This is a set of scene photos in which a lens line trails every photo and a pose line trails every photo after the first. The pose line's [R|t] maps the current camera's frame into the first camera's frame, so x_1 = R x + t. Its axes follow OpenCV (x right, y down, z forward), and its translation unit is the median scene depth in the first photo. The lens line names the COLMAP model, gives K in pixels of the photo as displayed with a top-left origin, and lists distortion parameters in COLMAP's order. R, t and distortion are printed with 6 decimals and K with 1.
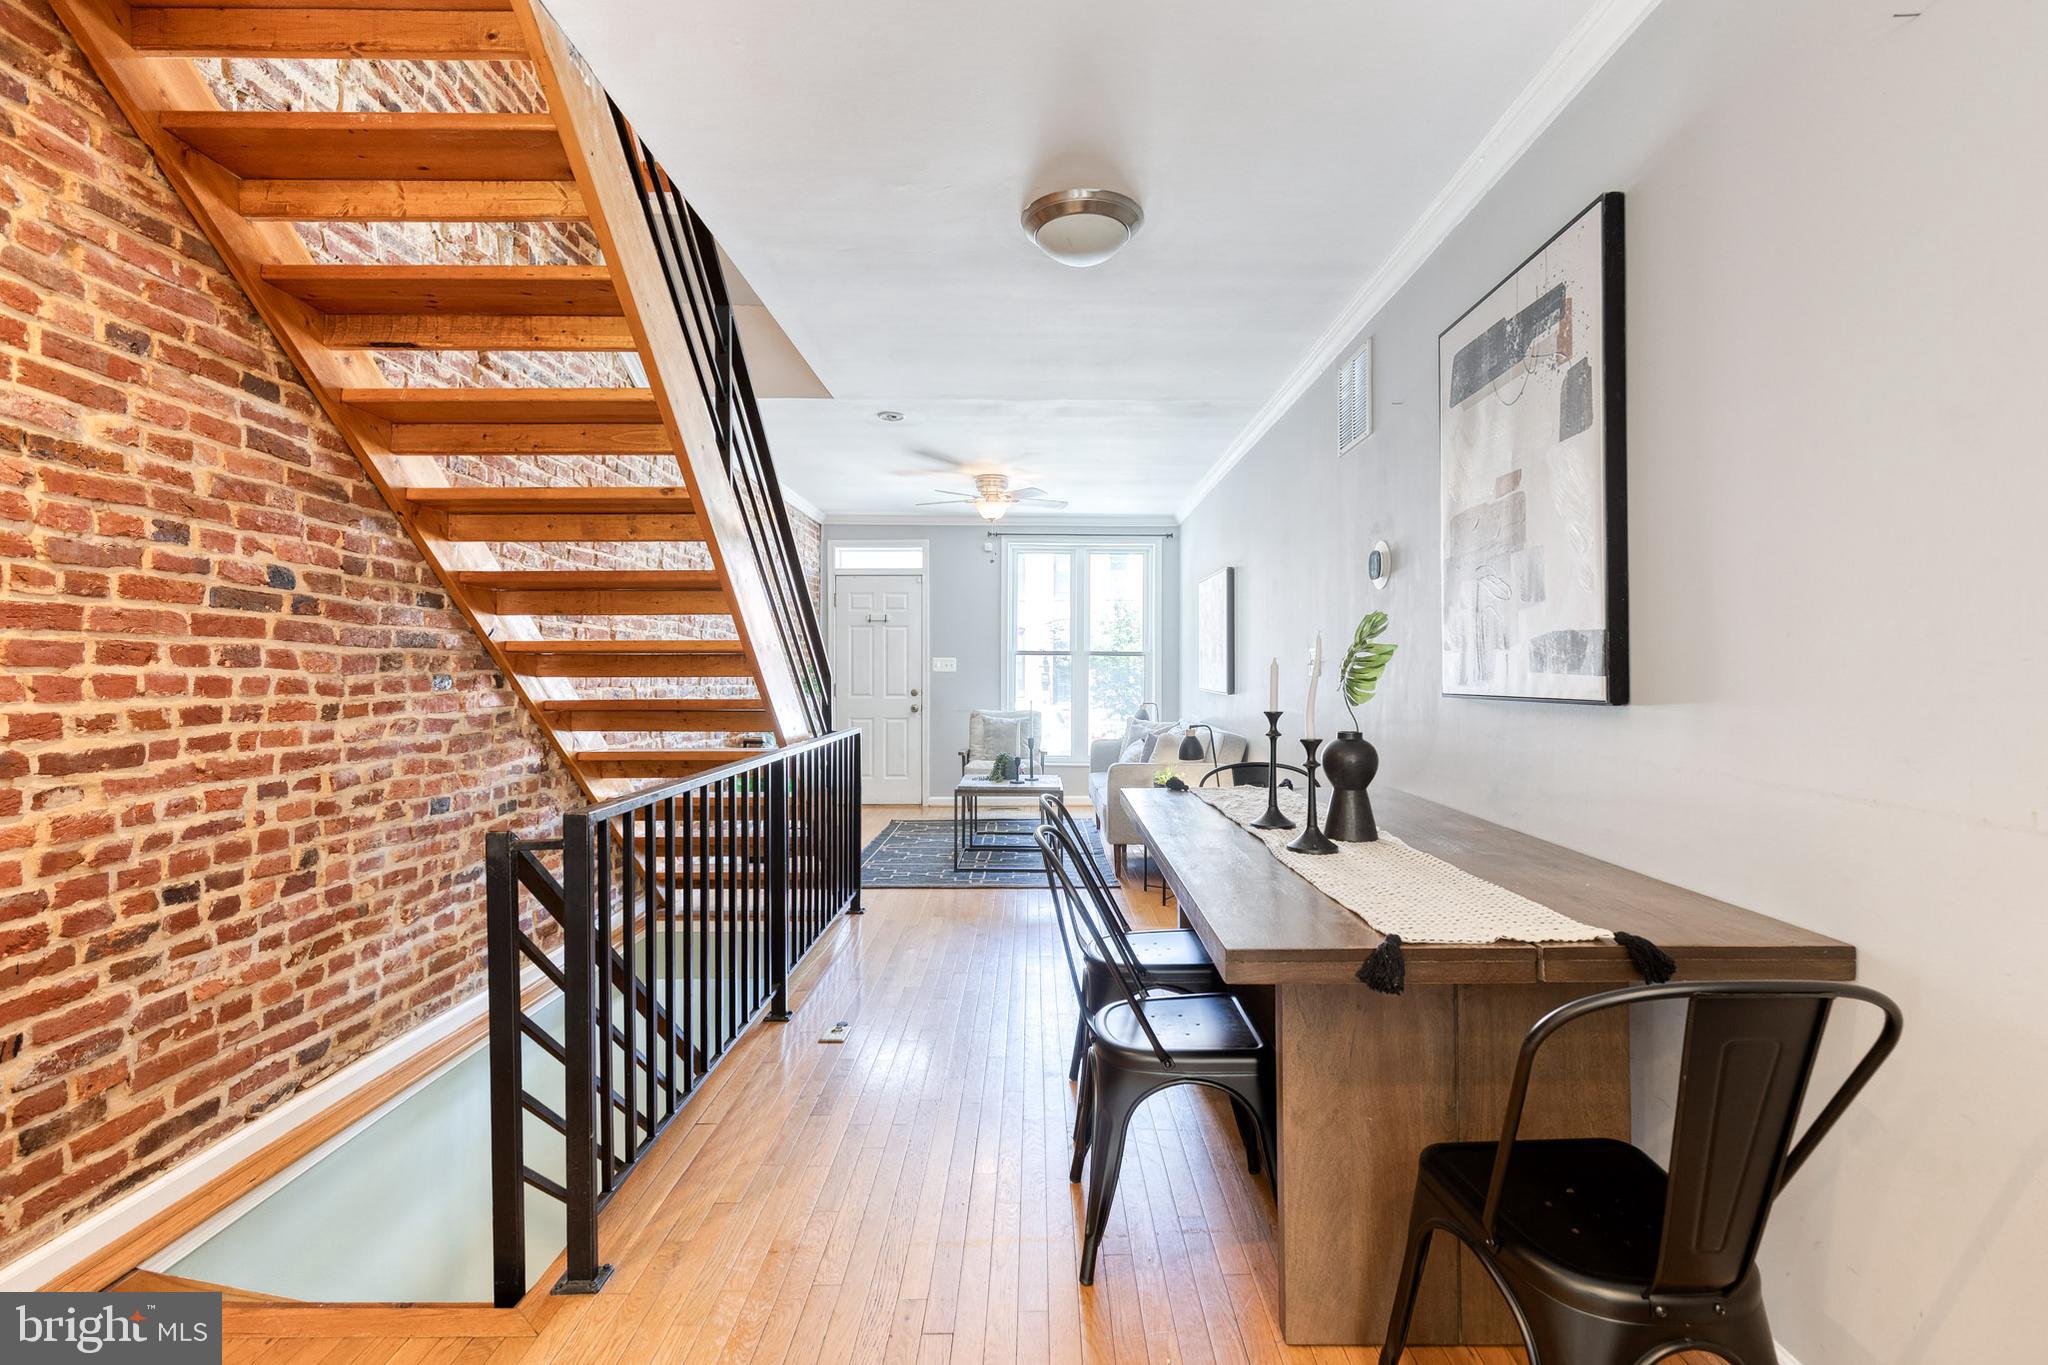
lens RADIAL K [[921.9, 0, 1041.1], [0, 921.9, 663.1], [0, 0, 1]] dist [0.002042, -0.000029]
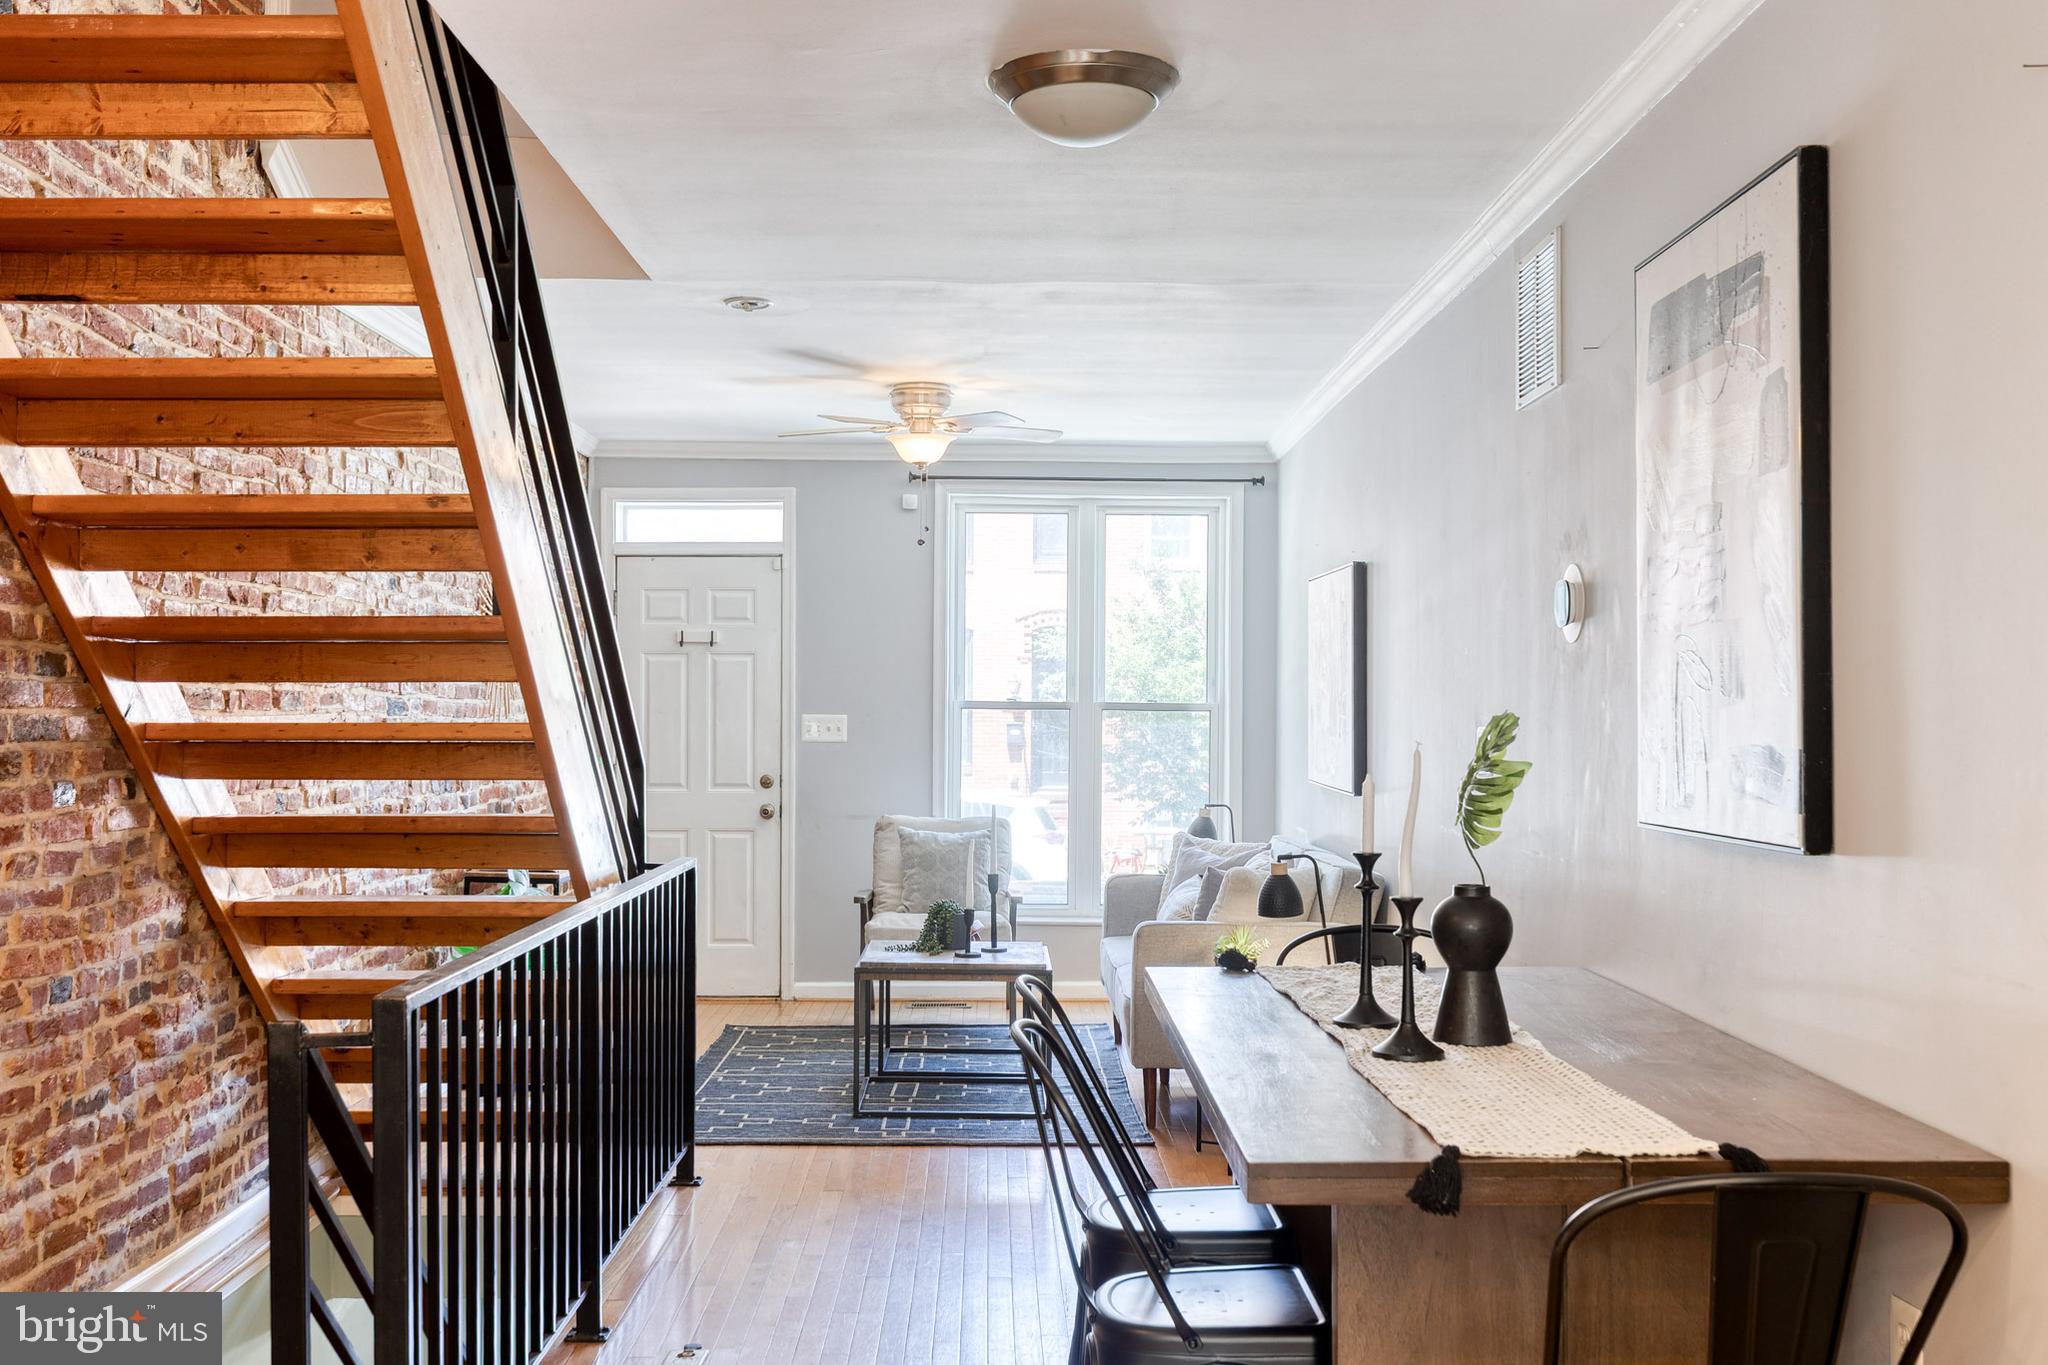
lens RADIAL K [[2005.8, 0, 990.1], [0, 2005.8, 690.6], [0, 0, 1]] dist [-0.001156, 0.005746]
pose [[0.999968, 0.003049, -0.007461, -0.007982], [-0.003061, 0.999994, -0.001606, -0.048216], [0.007456, 0.001629, 0.999971, -0.354926]]
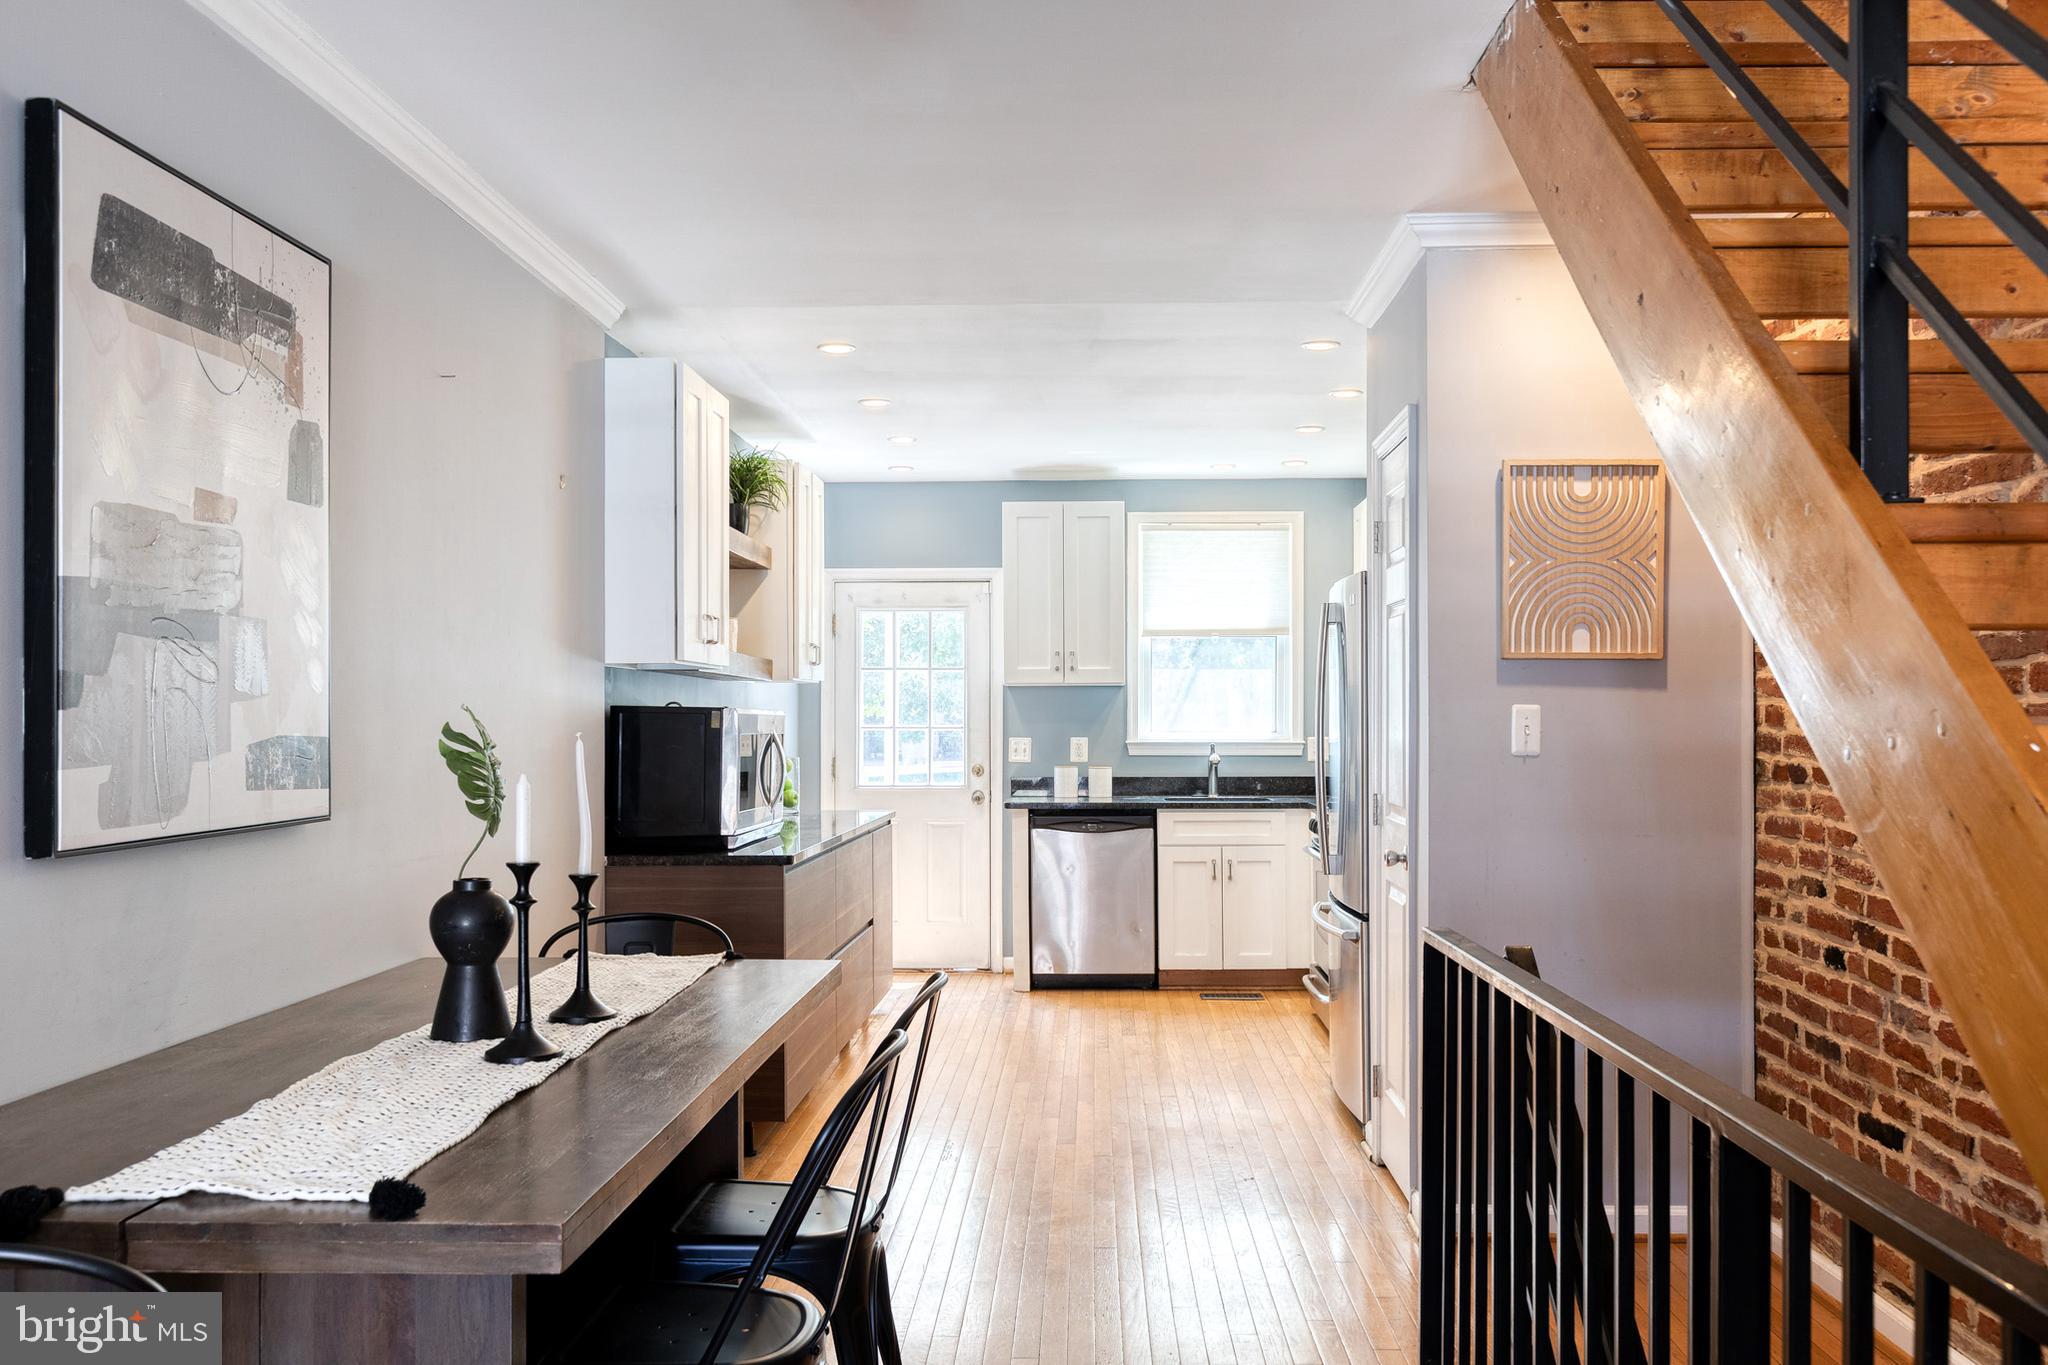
lens RADIAL K [[1598.8, 0, 1035.5], [0, 1598.8, 718.6], [0, 0, 1]] dist [-0.002831, 0.000176]
pose [[-0.999446, 0.003429, 0.033117, -0.086905], [0.003151, 0.999959, -0.008452, -0.023397], [-0.033145, -0.008343, -0.999416, 1.587005]]
